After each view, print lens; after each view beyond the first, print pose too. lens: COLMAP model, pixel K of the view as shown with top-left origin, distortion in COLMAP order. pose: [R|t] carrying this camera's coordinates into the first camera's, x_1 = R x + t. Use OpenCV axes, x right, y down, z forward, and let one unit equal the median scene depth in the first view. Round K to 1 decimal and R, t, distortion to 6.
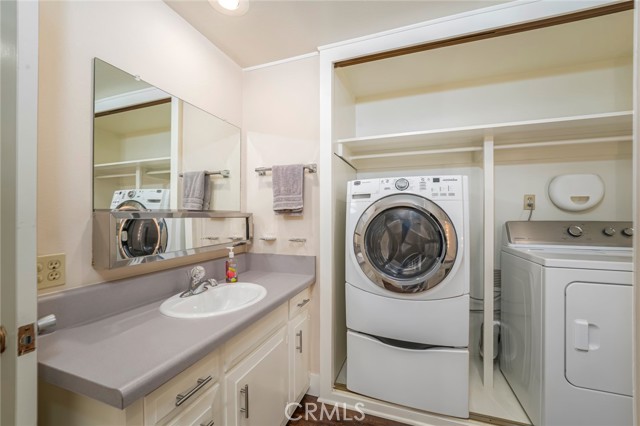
lens RADIAL K [[260.9, 0, 318.8], [0, 260.9, 216.6], [0, 0, 1]] dist [-0.009667, 0.000074]
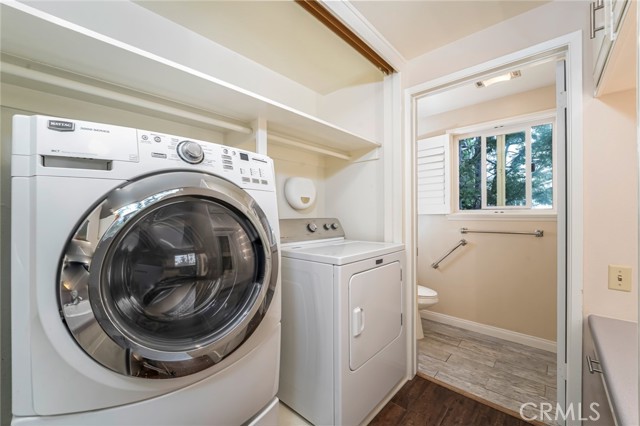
lens RADIAL K [[260.9, 0, 318.7], [0, 260.9, 217.7], [0, 0, 1]] dist [-0.009667, 0.000074]
pose [[0.399442, -0.011179, 0.916690, -0.049948], [-0.003201, 0.999903, 0.013588, -0.002152], [-0.916753, -0.008362, 0.399368, 0.514371]]
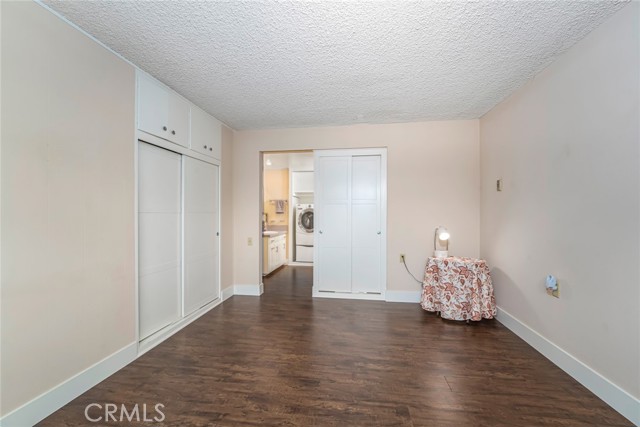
lens RADIAL K [[260.8, 0, 321.2], [0, 260.8, 214.2], [0, 0, 1]] dist [-0.011202, -0.000212]
pose [[0.980946, -0.000702, 0.194277, -0.277819], [-0.000499, 0.999981, 0.006130, -0.021332], [-0.194278, -0.006110, 0.980927, -2.849354]]
